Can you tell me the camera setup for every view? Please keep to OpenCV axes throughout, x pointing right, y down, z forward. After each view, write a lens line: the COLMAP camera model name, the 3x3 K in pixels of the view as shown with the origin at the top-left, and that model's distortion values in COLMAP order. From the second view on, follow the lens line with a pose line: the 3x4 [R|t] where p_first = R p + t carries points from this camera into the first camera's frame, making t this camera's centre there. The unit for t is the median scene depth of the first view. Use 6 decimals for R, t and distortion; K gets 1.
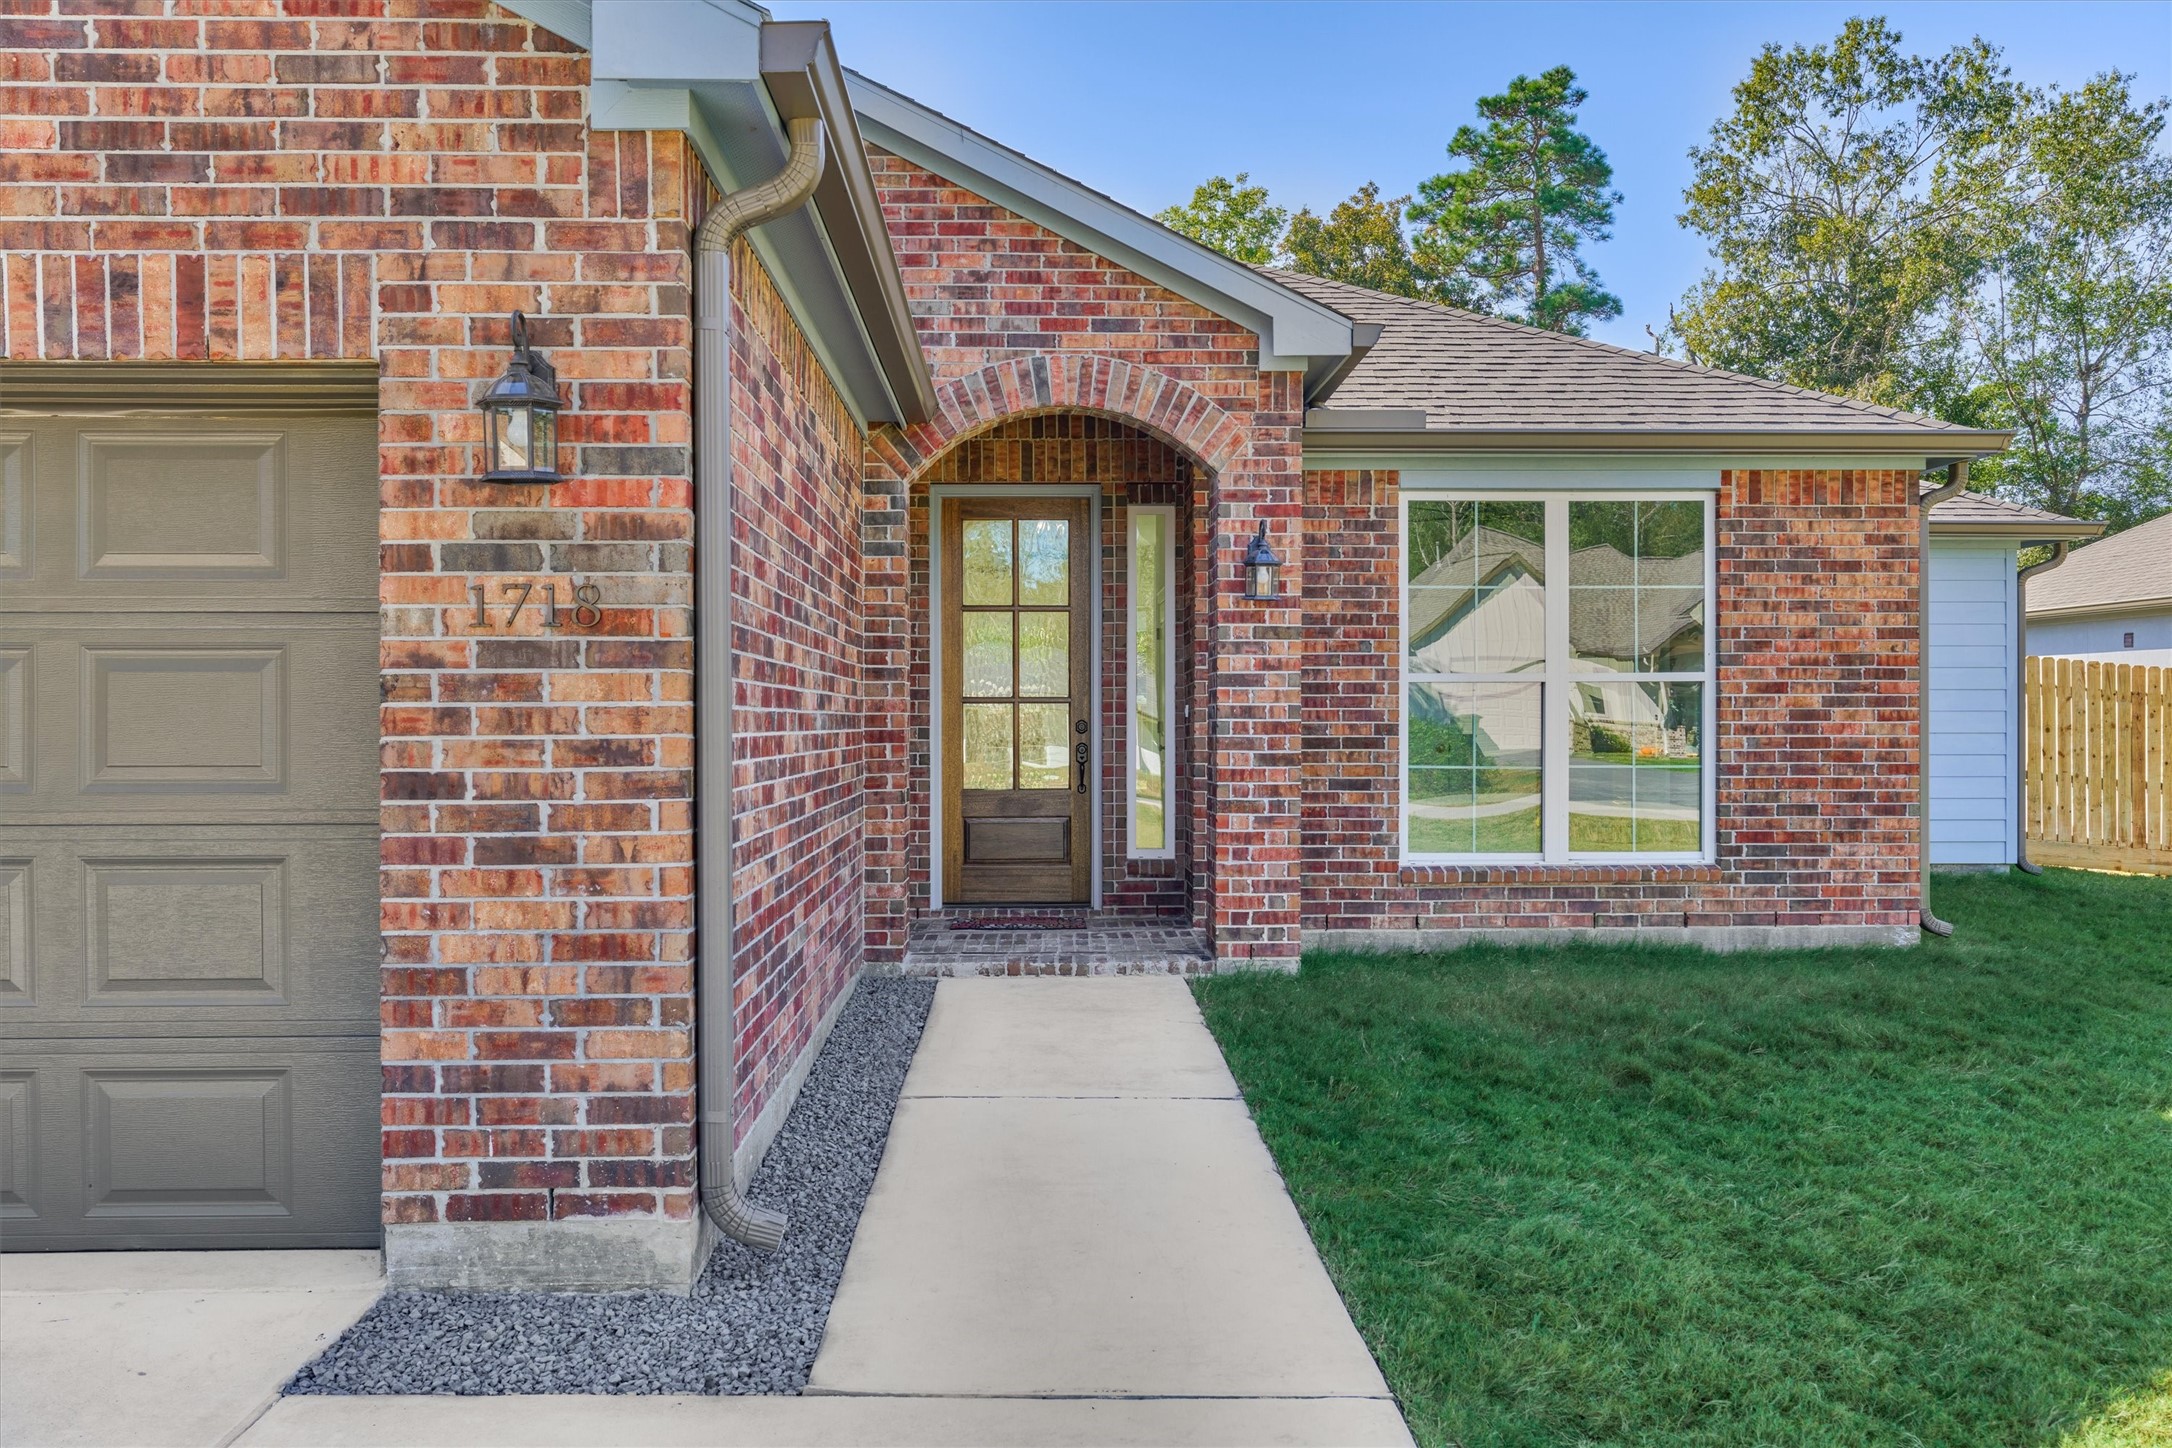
lens RADIAL K [[1879.8, 0, 1086.0], [0, 1879.8, 724.0], [0, 0, 1]] dist [-0.007322, -0.010958]
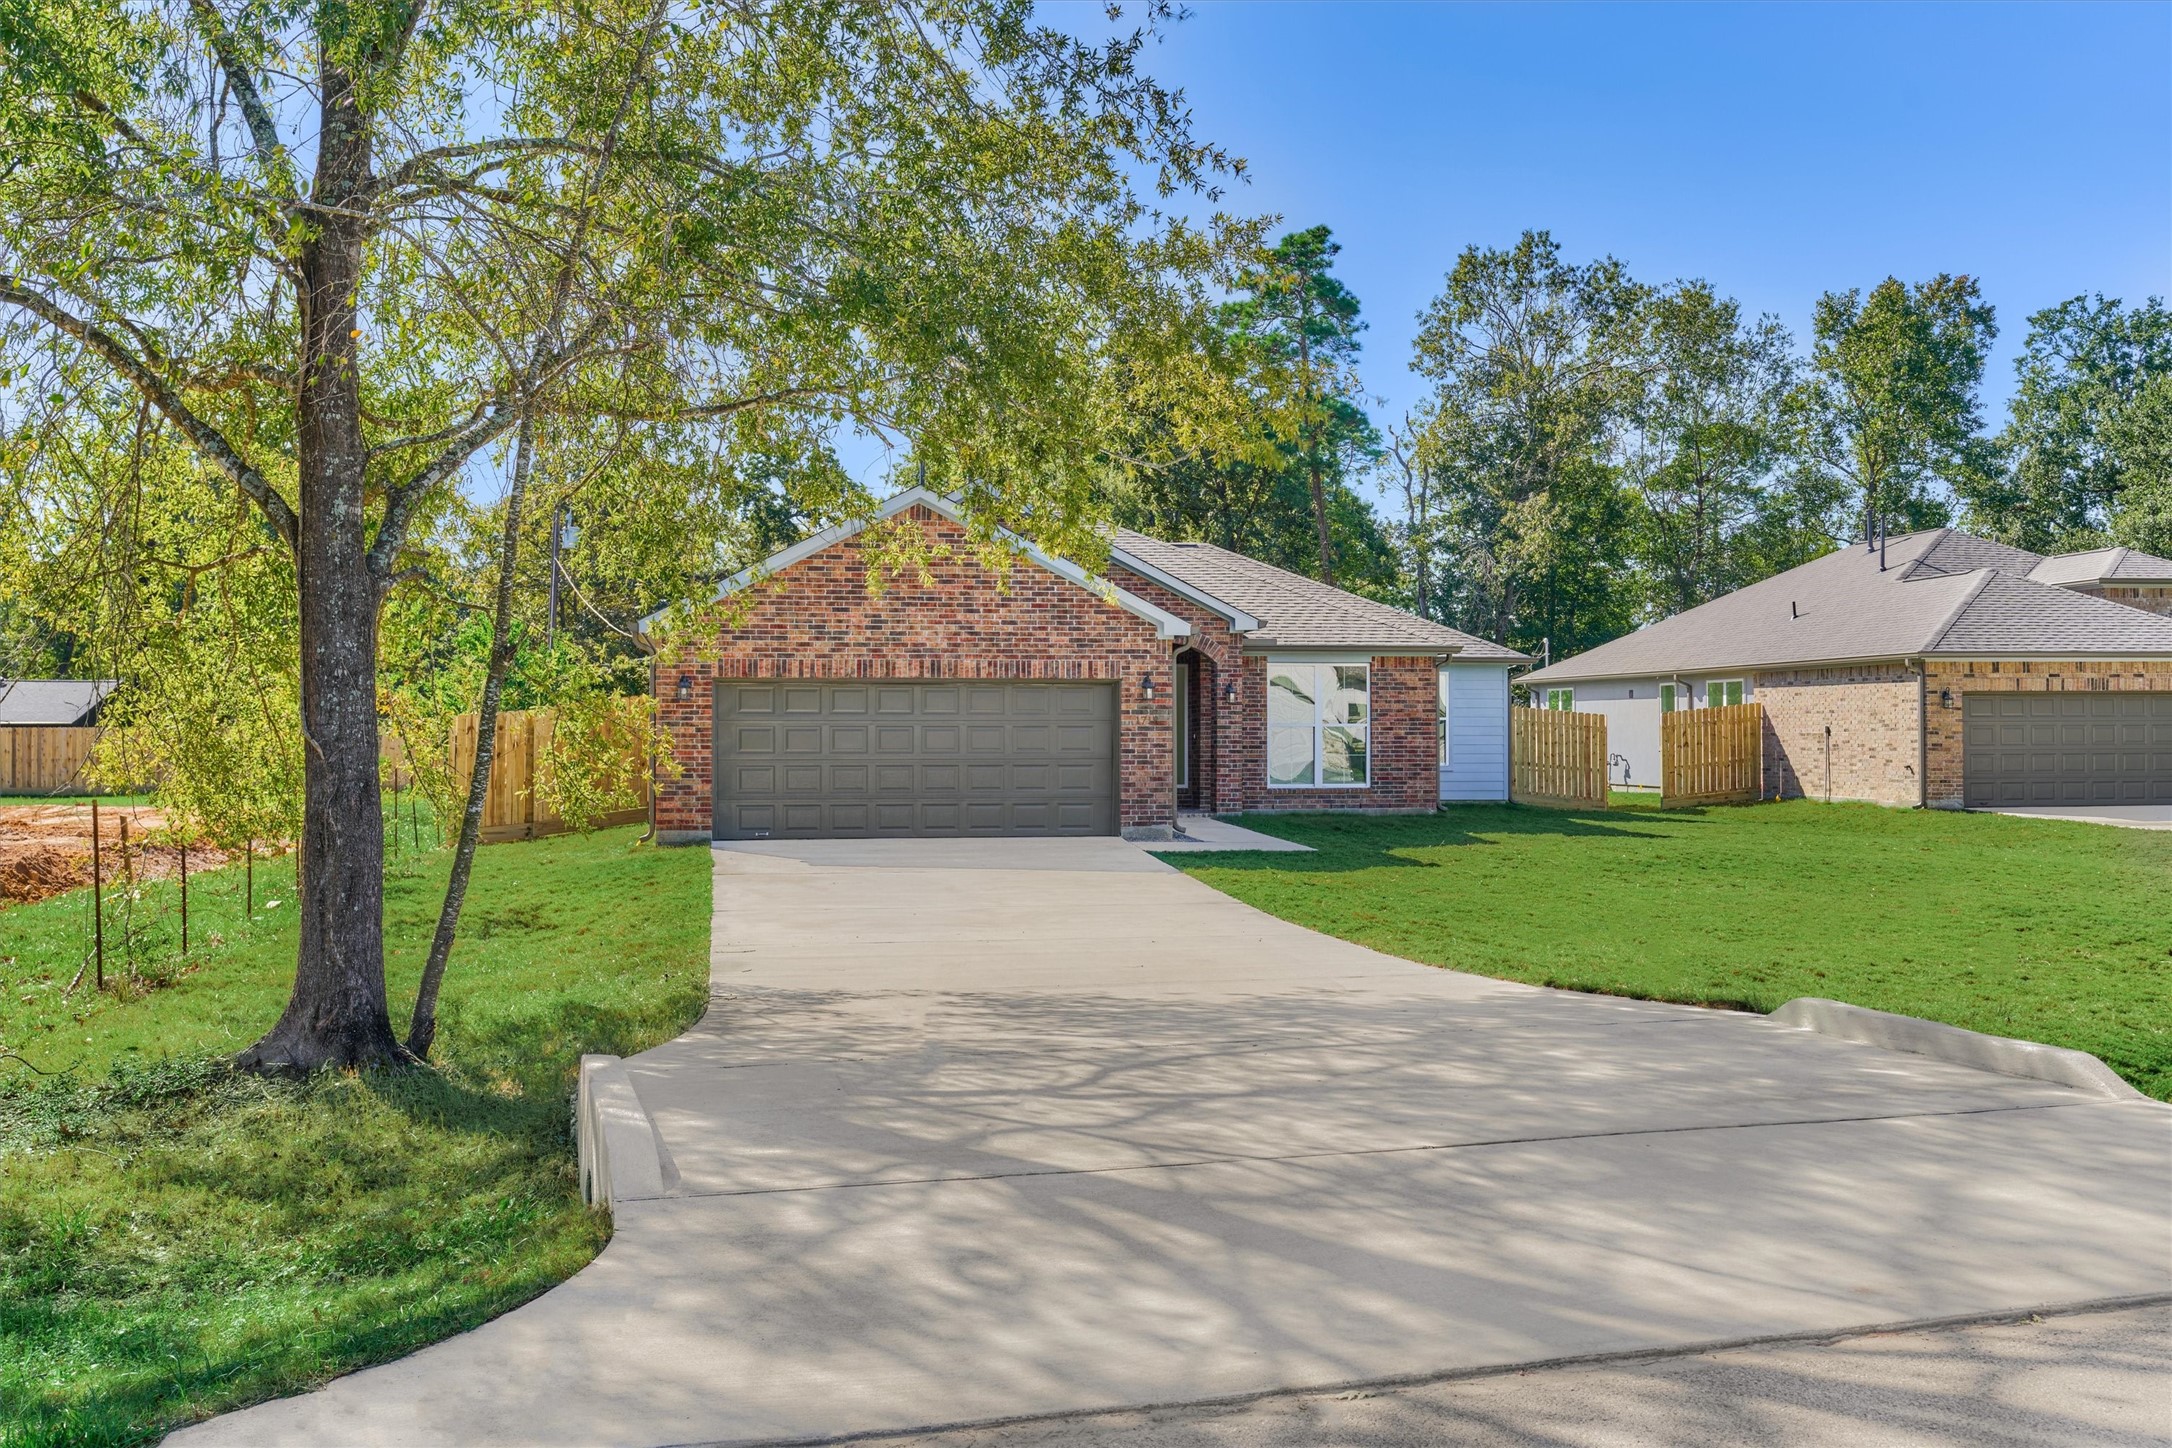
lens RADIAL K [[2048.2, 0, 1086.0], [0, 2048.2, 724.0], [0, 0, 1]] dist [-0.002779, -0.010851]
pose [[0.991281, -0.000231, 0.131764, -0.546851], [0.001499, 0.999954, -0.009522, 0.003592], [-0.131756, 0.009636, 0.991235, -2.187437]]
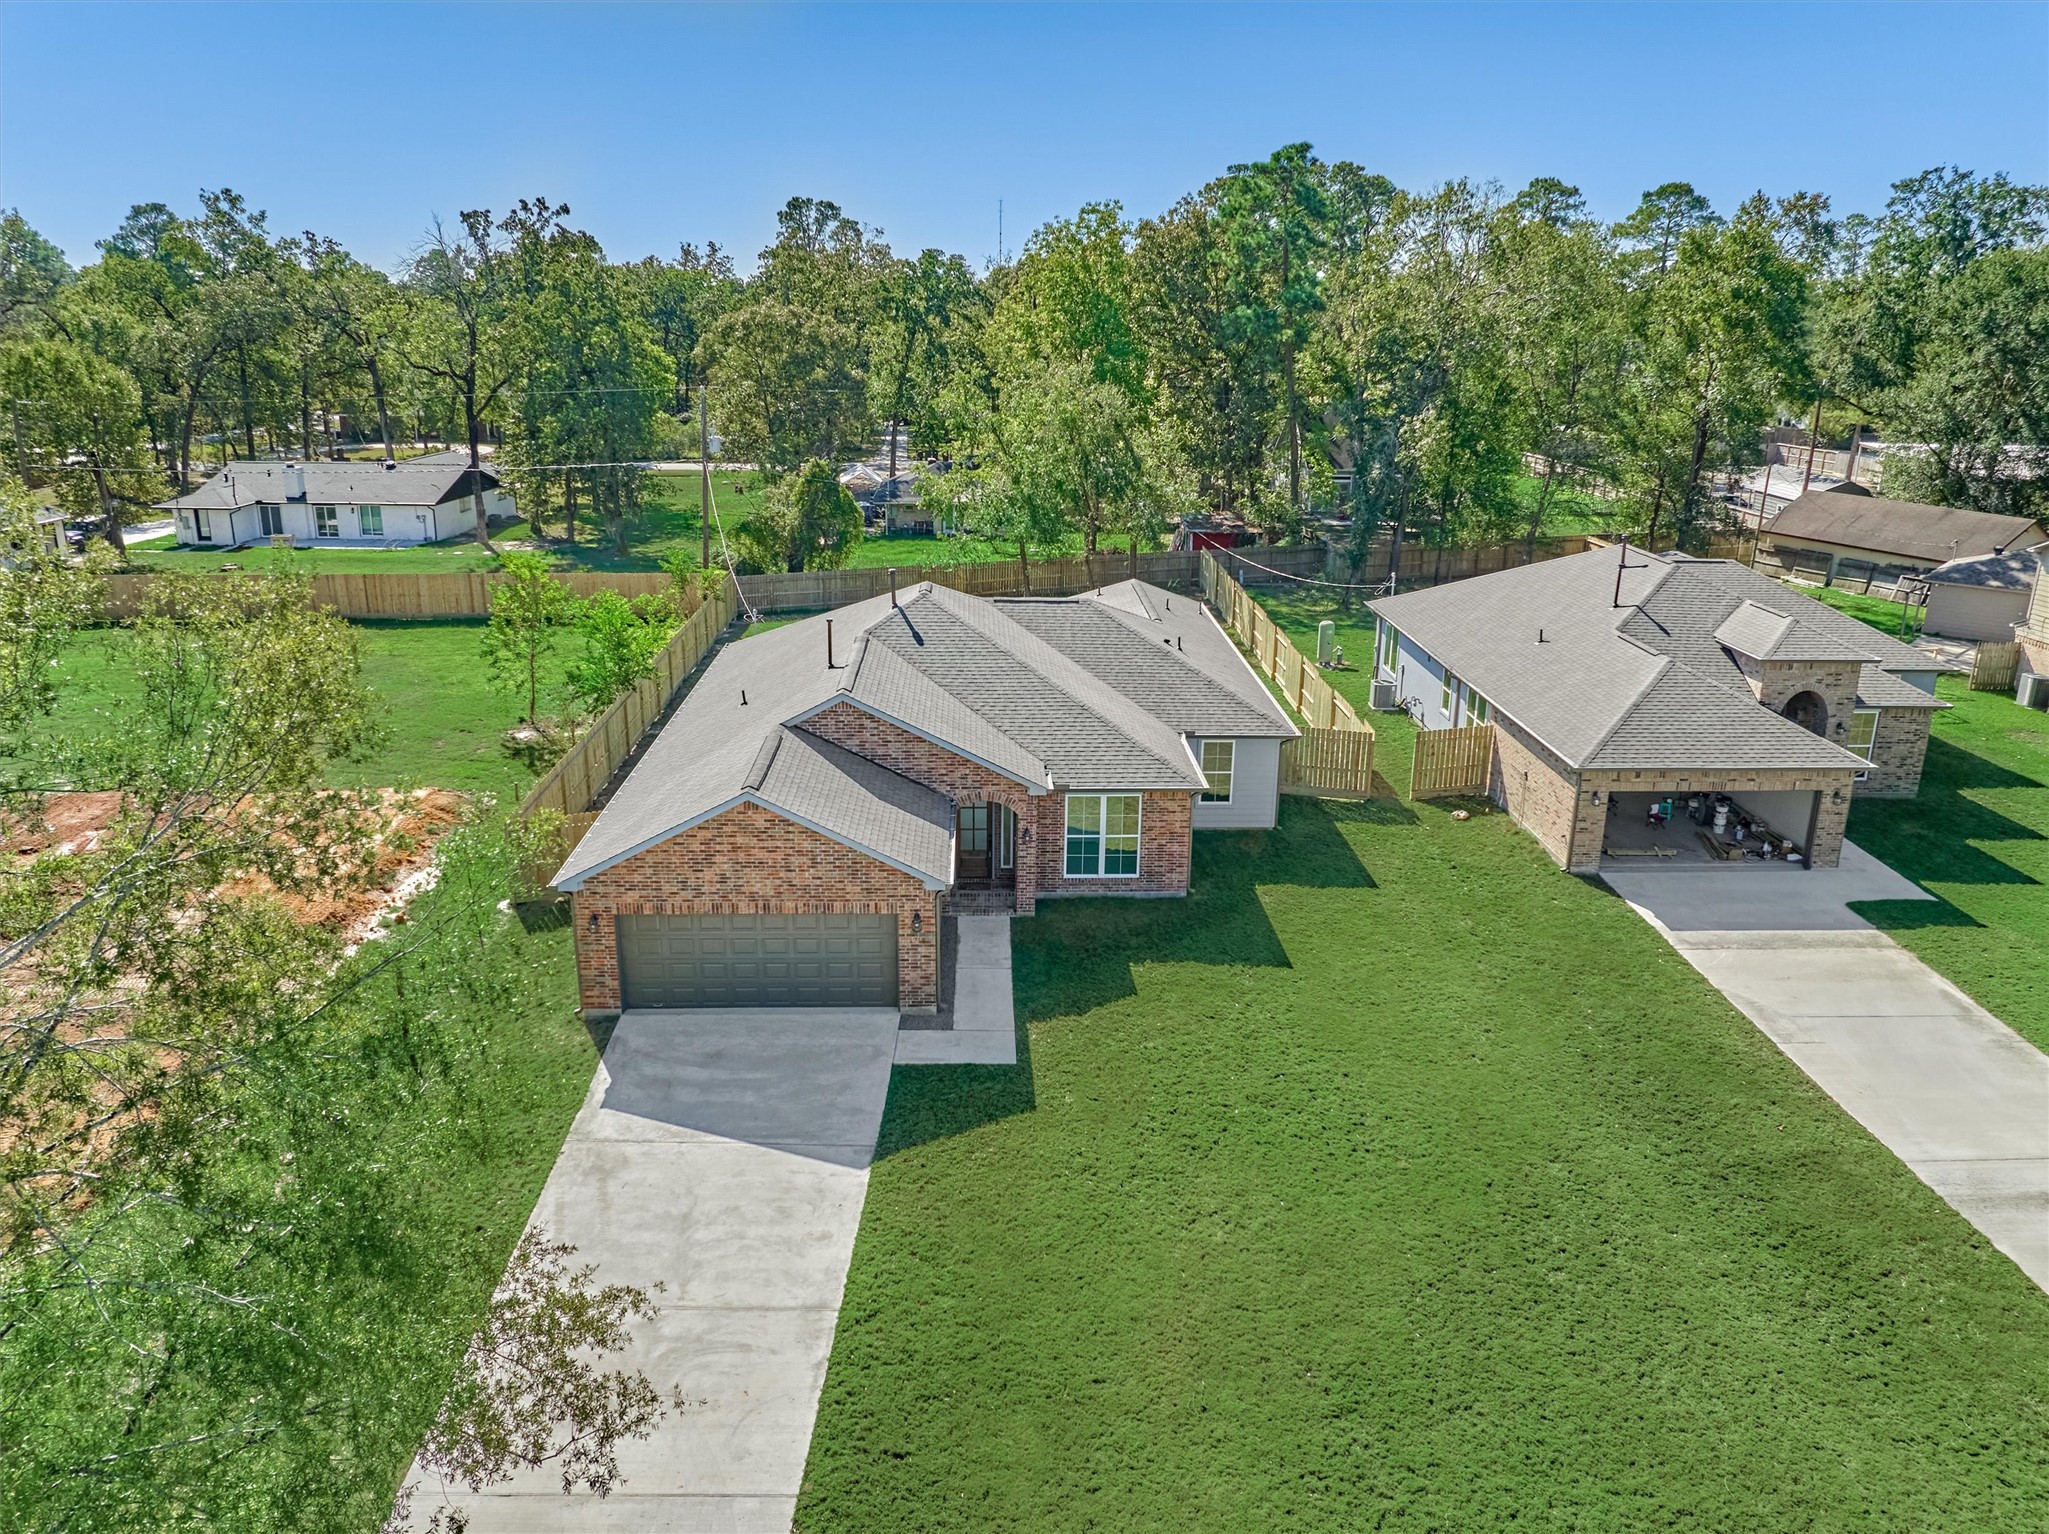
lens RADIAL K [[1398.7, 0, 1024.5], [0, 1398.7, 767.0], [0, 0, 1]] dist [-0.028225, 0.000525]
pose [[0.999923, 0.011136, 0.005462, 0.057268], [-0.012239, 0.957421, 0.288435, -1.073322], [-0.002017, -0.288480, 0.957484, -1.950530]]
